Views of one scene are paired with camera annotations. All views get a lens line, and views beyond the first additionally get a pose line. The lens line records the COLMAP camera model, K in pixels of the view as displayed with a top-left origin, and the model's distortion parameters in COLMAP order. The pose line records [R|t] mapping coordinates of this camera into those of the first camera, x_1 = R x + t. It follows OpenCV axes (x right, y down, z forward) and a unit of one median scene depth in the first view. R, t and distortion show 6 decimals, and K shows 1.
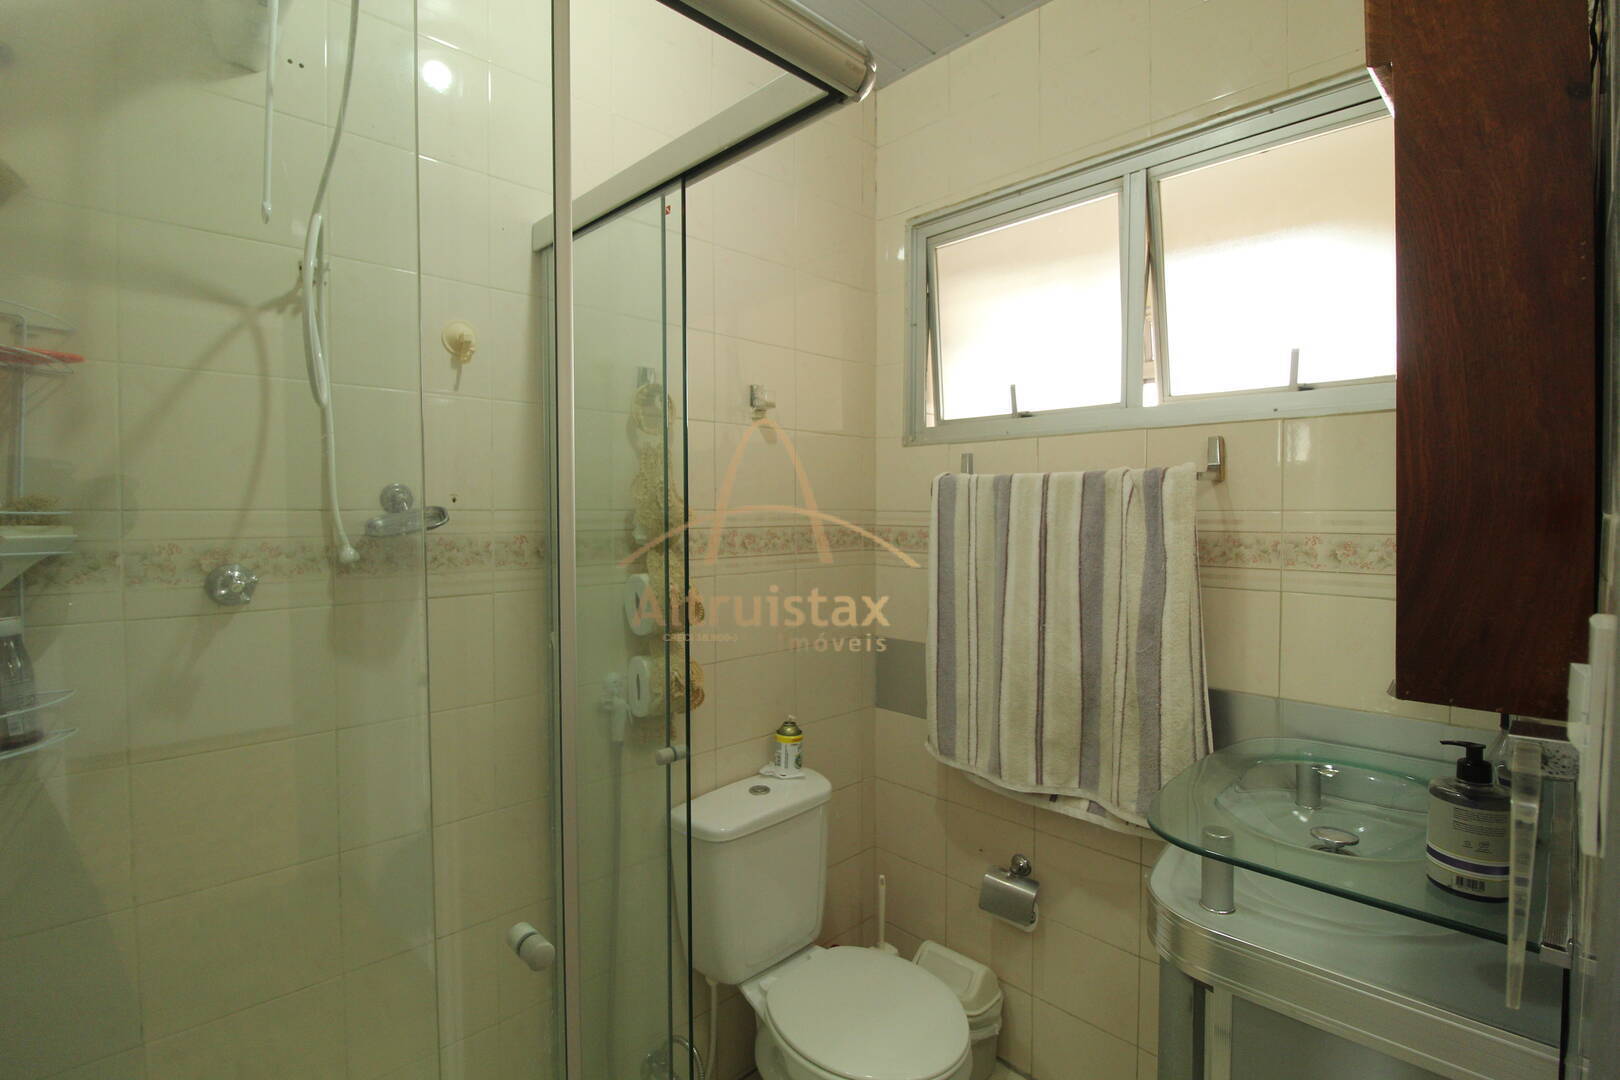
lens RADIAL K [[748.4, 0, 814.2], [0, 748.4, 531.5], [0, 0, 1]] dist [-0.005498, -0.009561]
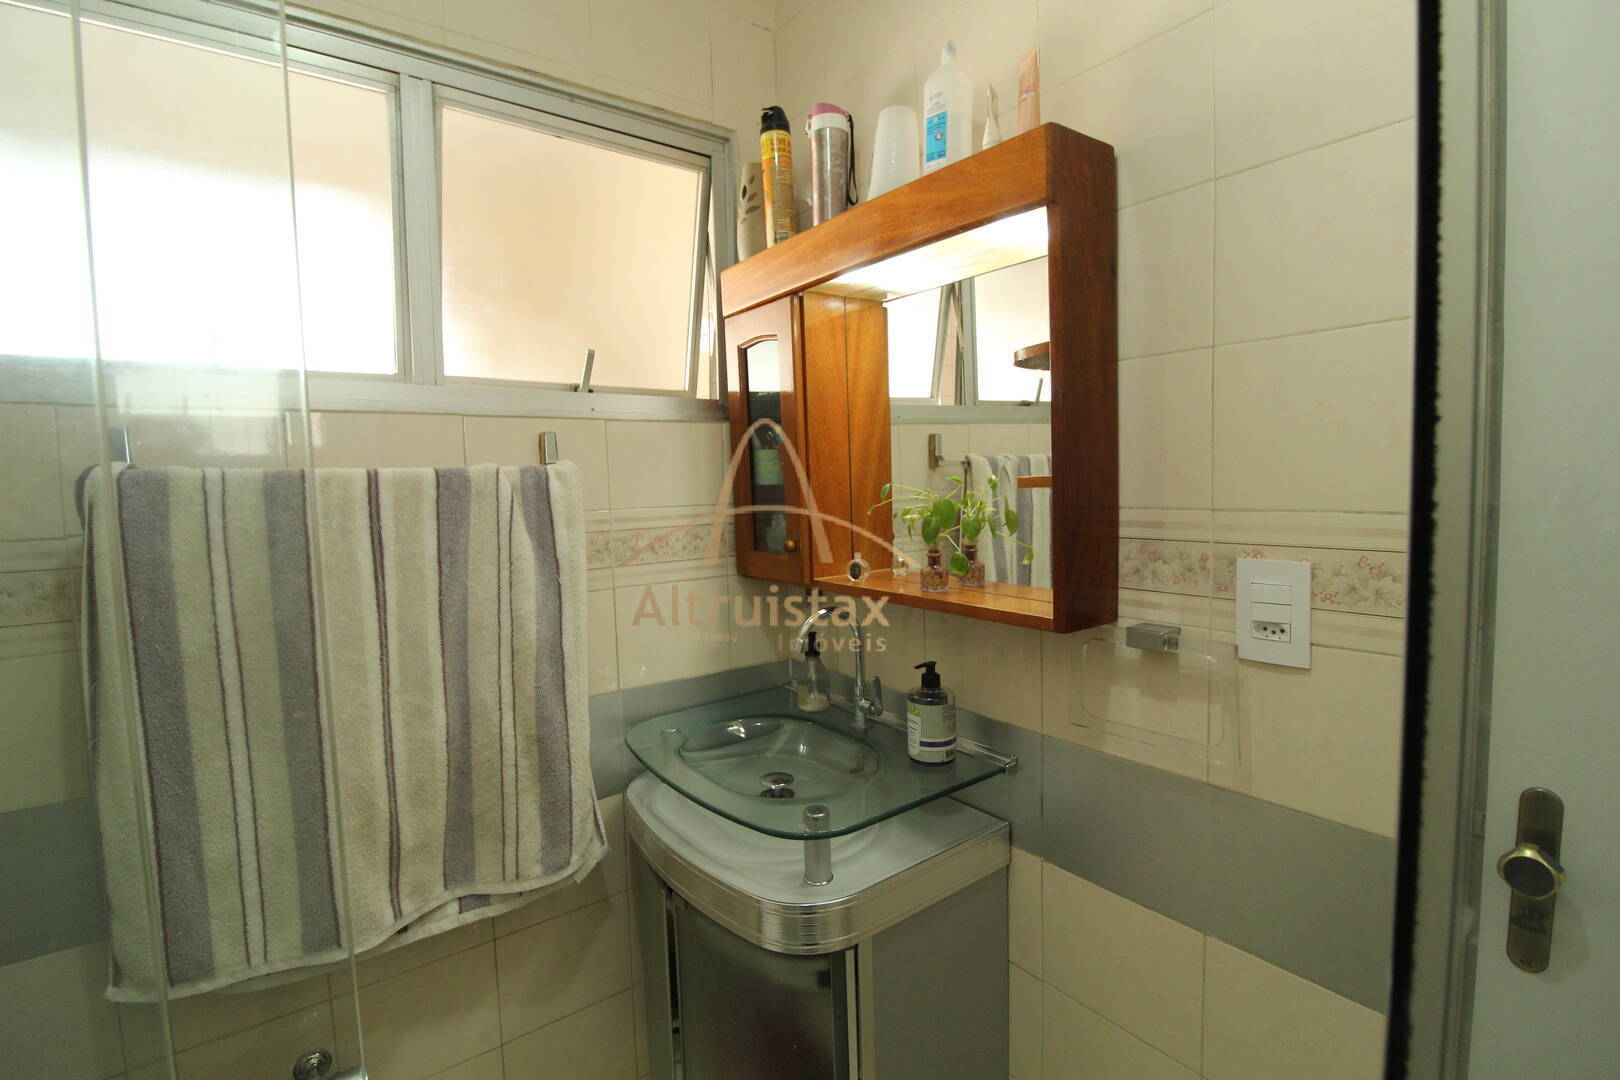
lens RADIAL K [[748.4, 0, 818.0], [0, 748.4, 534.8], [0, 0, 1]] dist [-0.005498, -0.009561]
pose [[0.124951, -0.075390, 0.989294, -0.311866], [0.056172, 0.996047, 0.068810, -0.042543], [-0.990571, 0.046973, 0.128692, 0.521556]]
